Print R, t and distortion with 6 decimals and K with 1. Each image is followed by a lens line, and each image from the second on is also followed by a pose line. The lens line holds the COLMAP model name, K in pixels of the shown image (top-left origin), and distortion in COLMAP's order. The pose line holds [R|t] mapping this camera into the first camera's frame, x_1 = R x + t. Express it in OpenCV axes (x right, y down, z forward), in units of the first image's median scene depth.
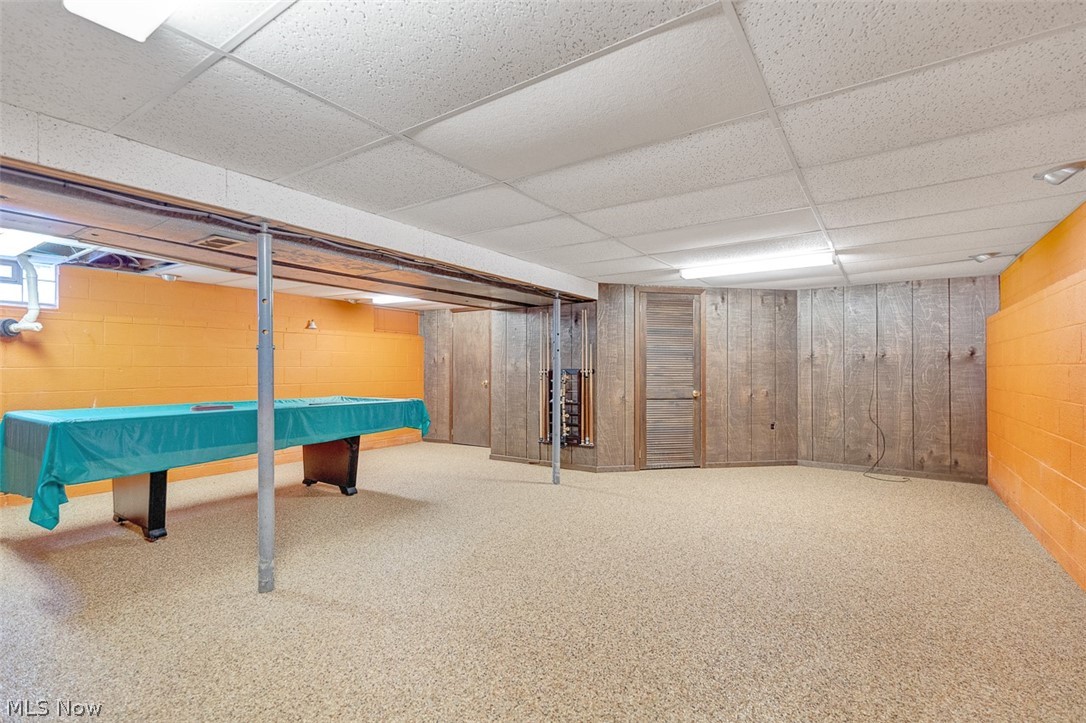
lens RADIAL K [[496.0, 0, 548.9], [0, 496.0, 343.4], [0, 0, 1]] dist [0.001383, -0.000152]
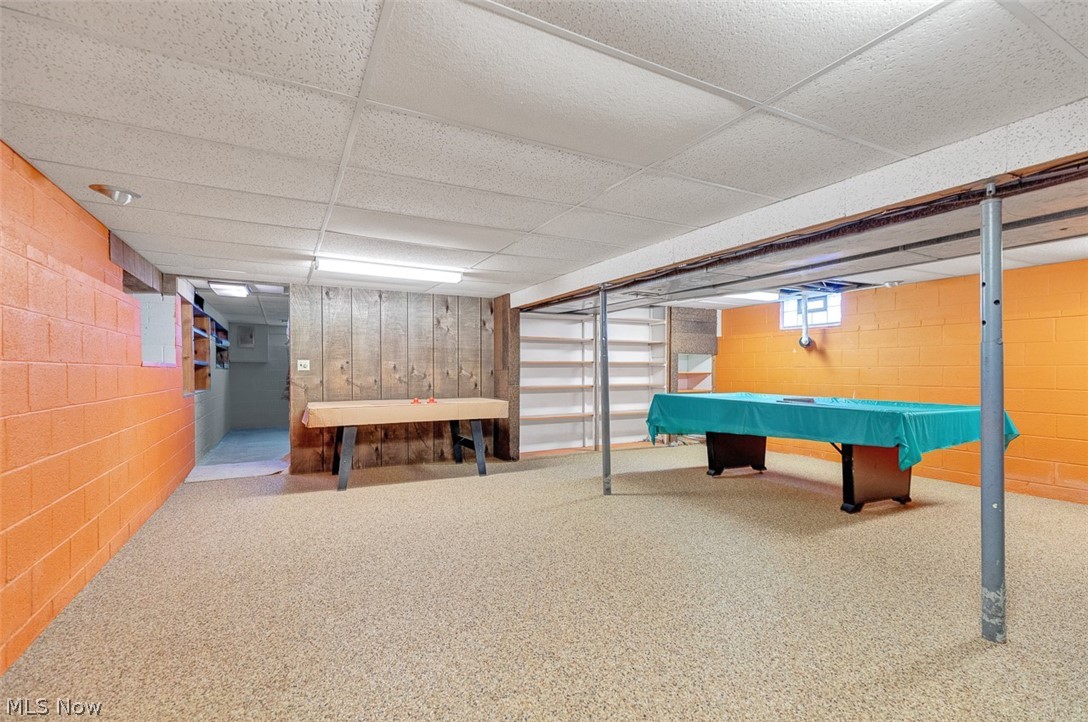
lens RADIAL K [[494.8, 0, 545.9], [0, 494.8, 375.2], [0, 0, 1]] dist [0.007861, -0.001182]
pose [[-0.474321, 0.017377, -0.880180, 0.724616], [0.054669, 0.998457, -0.009749, 0.051480], [0.878653, -0.052742, -0.474539, 1.117769]]
